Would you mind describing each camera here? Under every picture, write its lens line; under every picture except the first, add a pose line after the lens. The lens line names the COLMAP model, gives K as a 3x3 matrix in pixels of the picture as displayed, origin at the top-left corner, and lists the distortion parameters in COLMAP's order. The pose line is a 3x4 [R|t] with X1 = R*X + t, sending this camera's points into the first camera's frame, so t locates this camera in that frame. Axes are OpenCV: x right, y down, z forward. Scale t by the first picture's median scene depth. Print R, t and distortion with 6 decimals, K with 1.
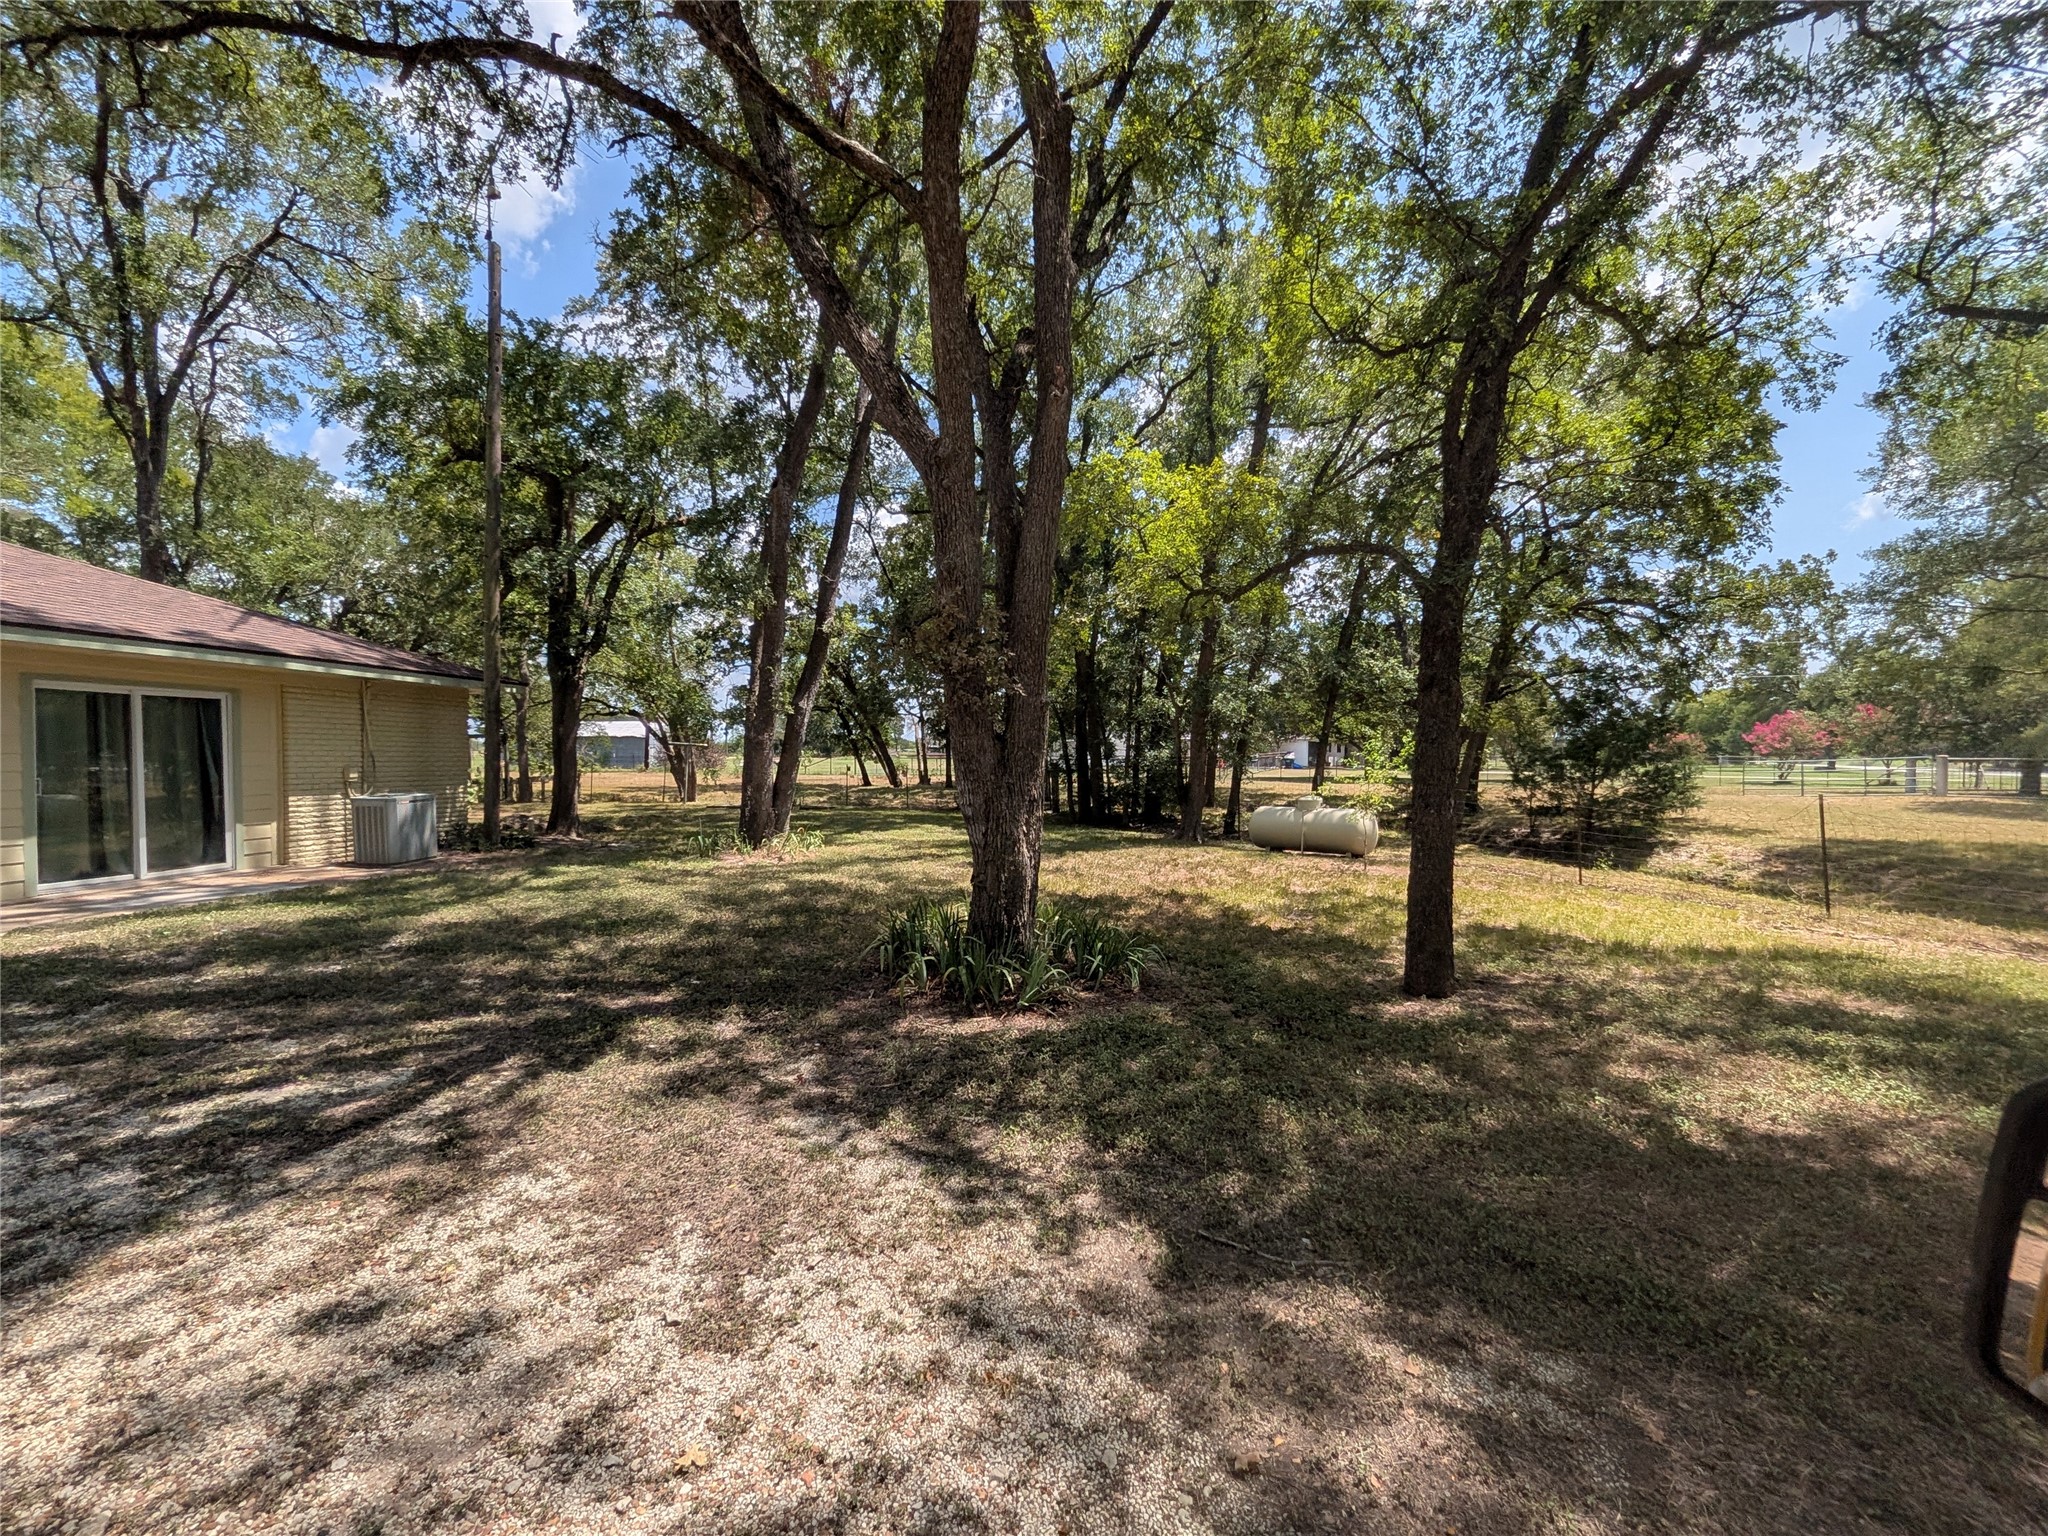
lens RADIAL K [[858.9, 0, 1023.0], [0, 858.9, 779.2], [0, 0, 1]] dist [0.007266, -0.001458]
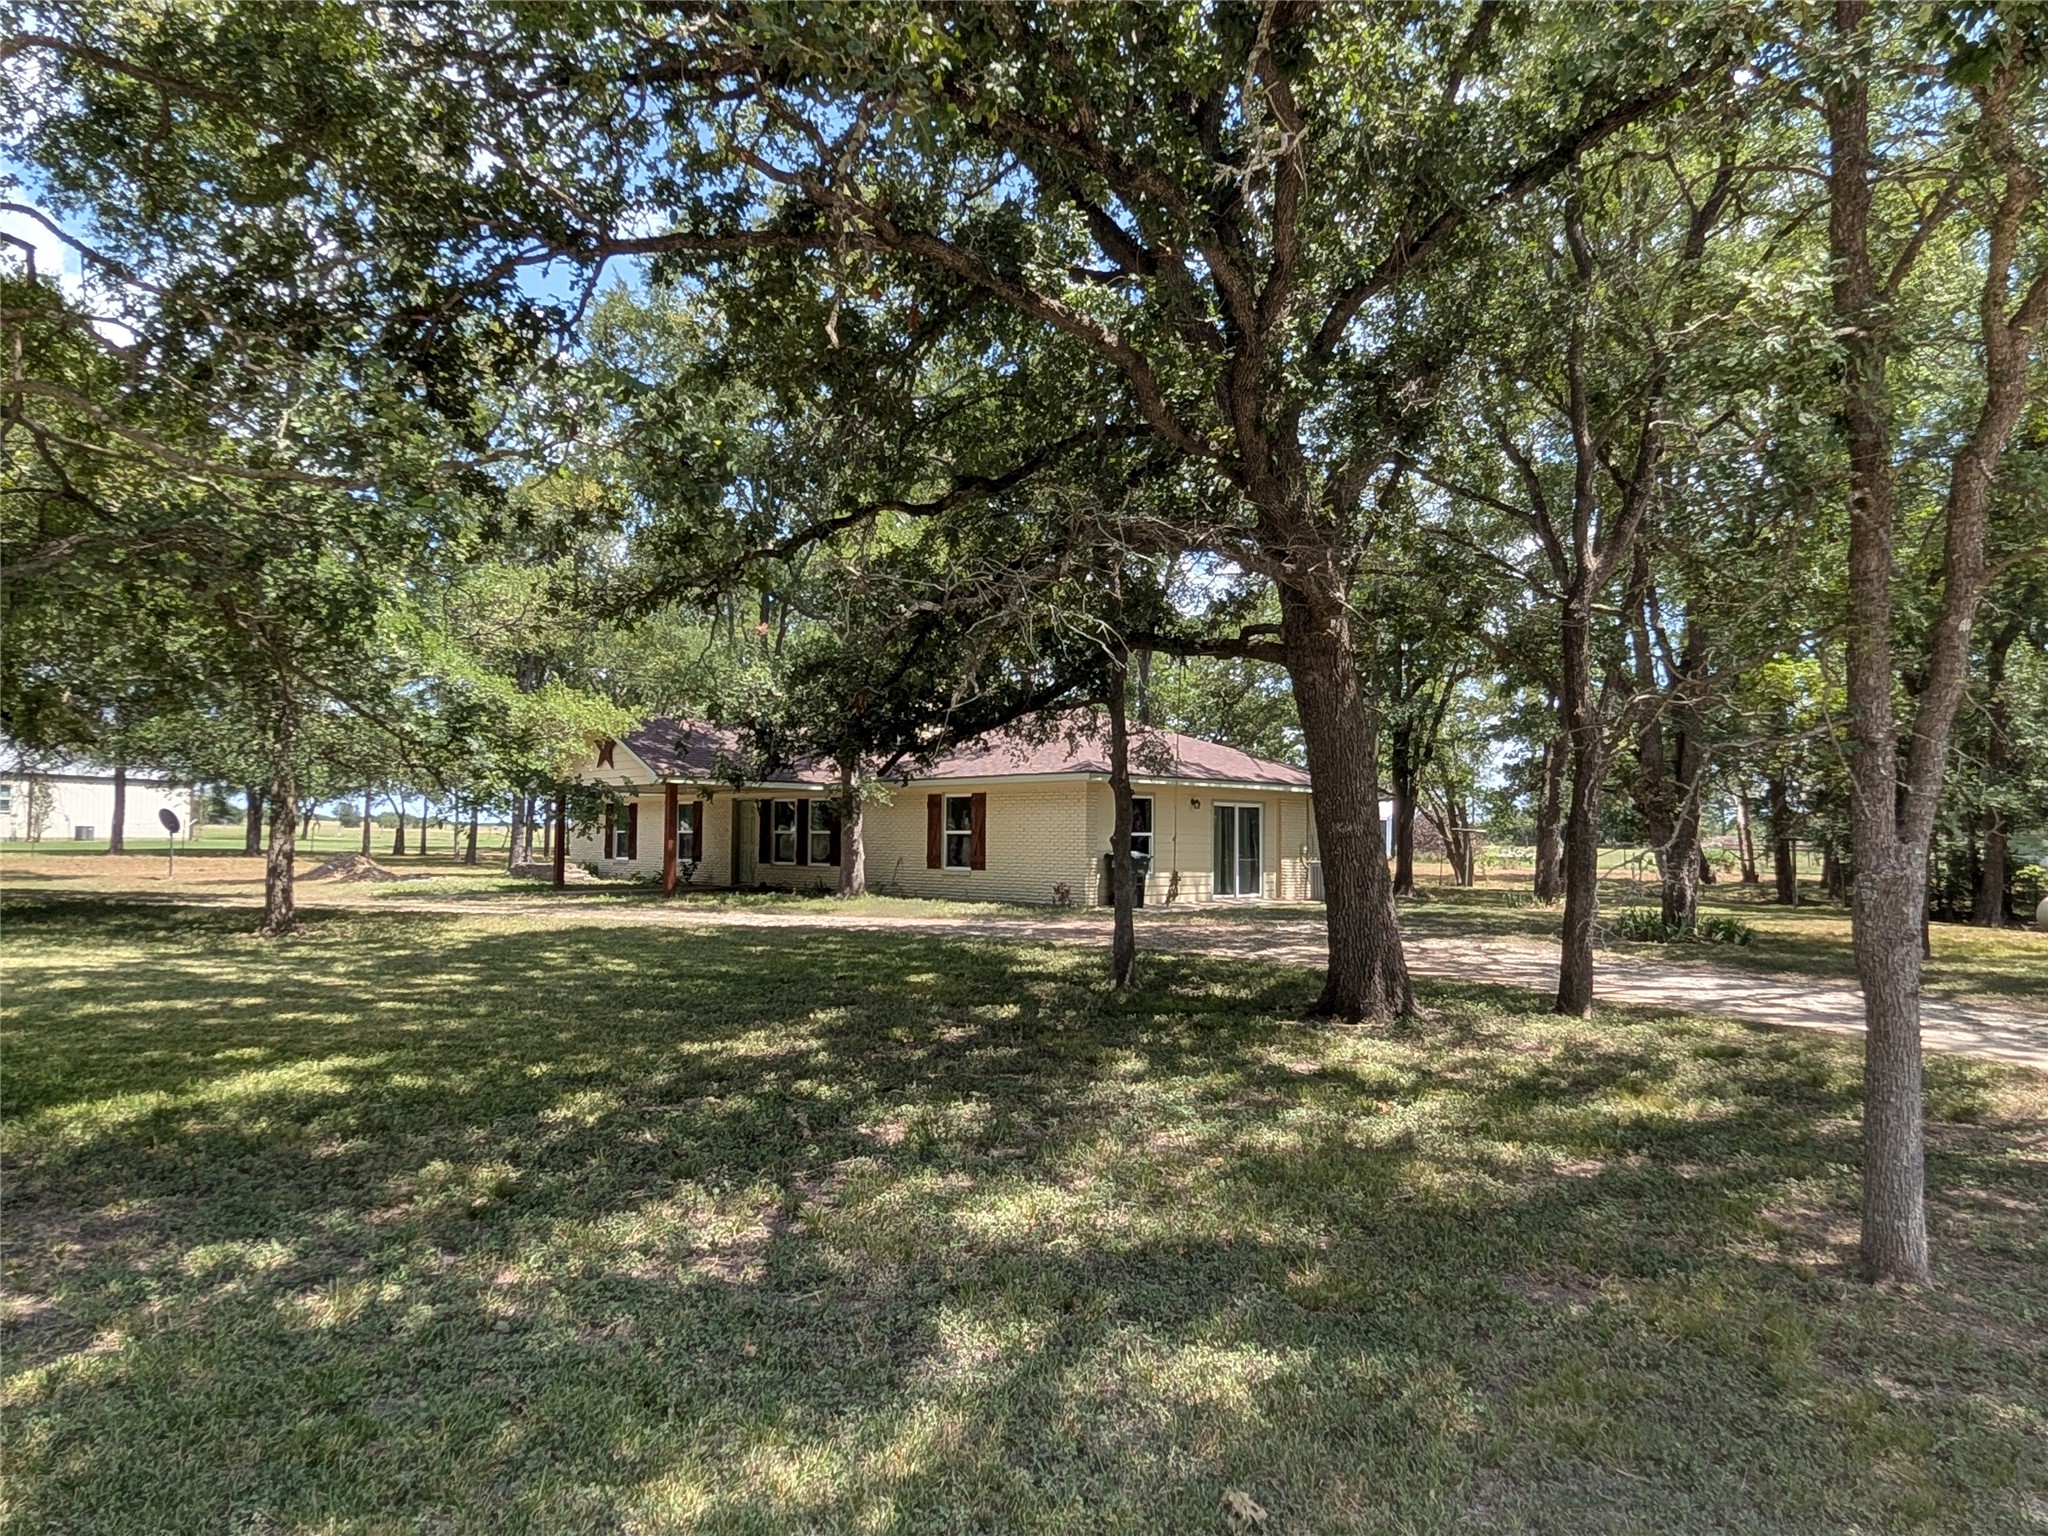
lens RADIAL K [[858.9, 0, 1023.0], [0, 858.9, 779.2], [0, 0, 1]] dist [0.007266, -0.001458]
pose [[0.683663, -0.044093, -0.728465, 0.103208], [-0.029810, 0.995653, -0.088242, 0.025651], [0.729189, 0.082043, 0.679377, -0.601803]]
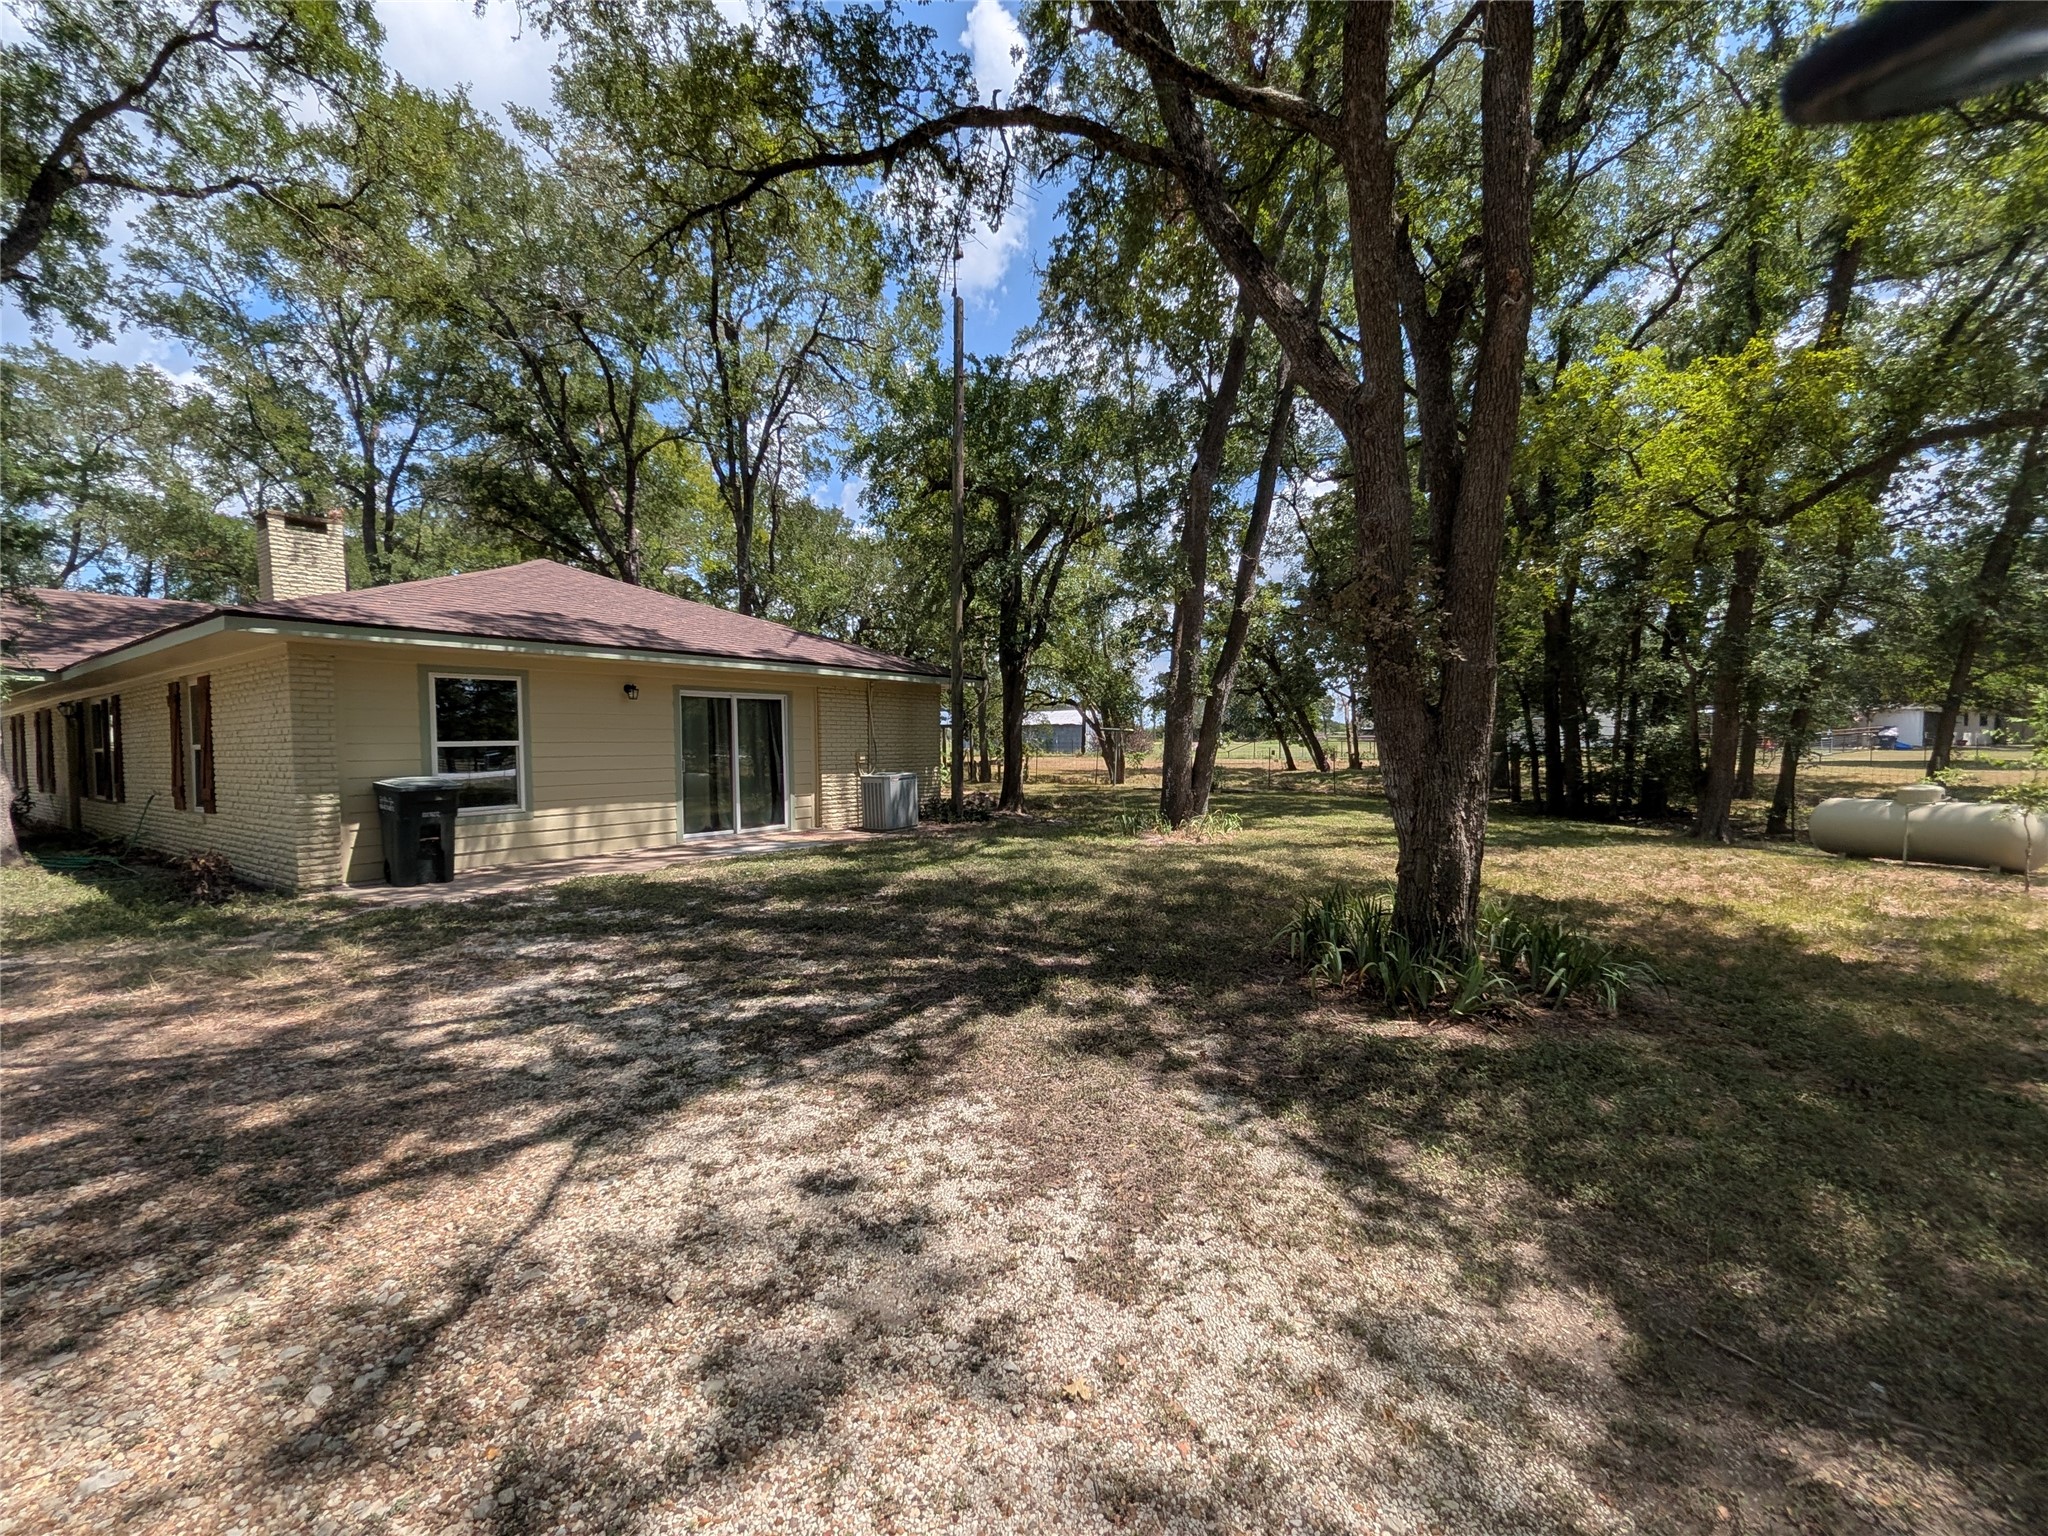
lens RADIAL K [[858.9, 0, 1023.0], [0, 858.9, 779.2], [0, 0, 1]] dist [0.007266, -0.001458]
pose [[0.884471, 0.009066, -0.466508, 0.008789], [-0.000874, 0.999842, 0.017775, 0.004013], [0.466595, -0.015314, 0.884339, 0.009177]]
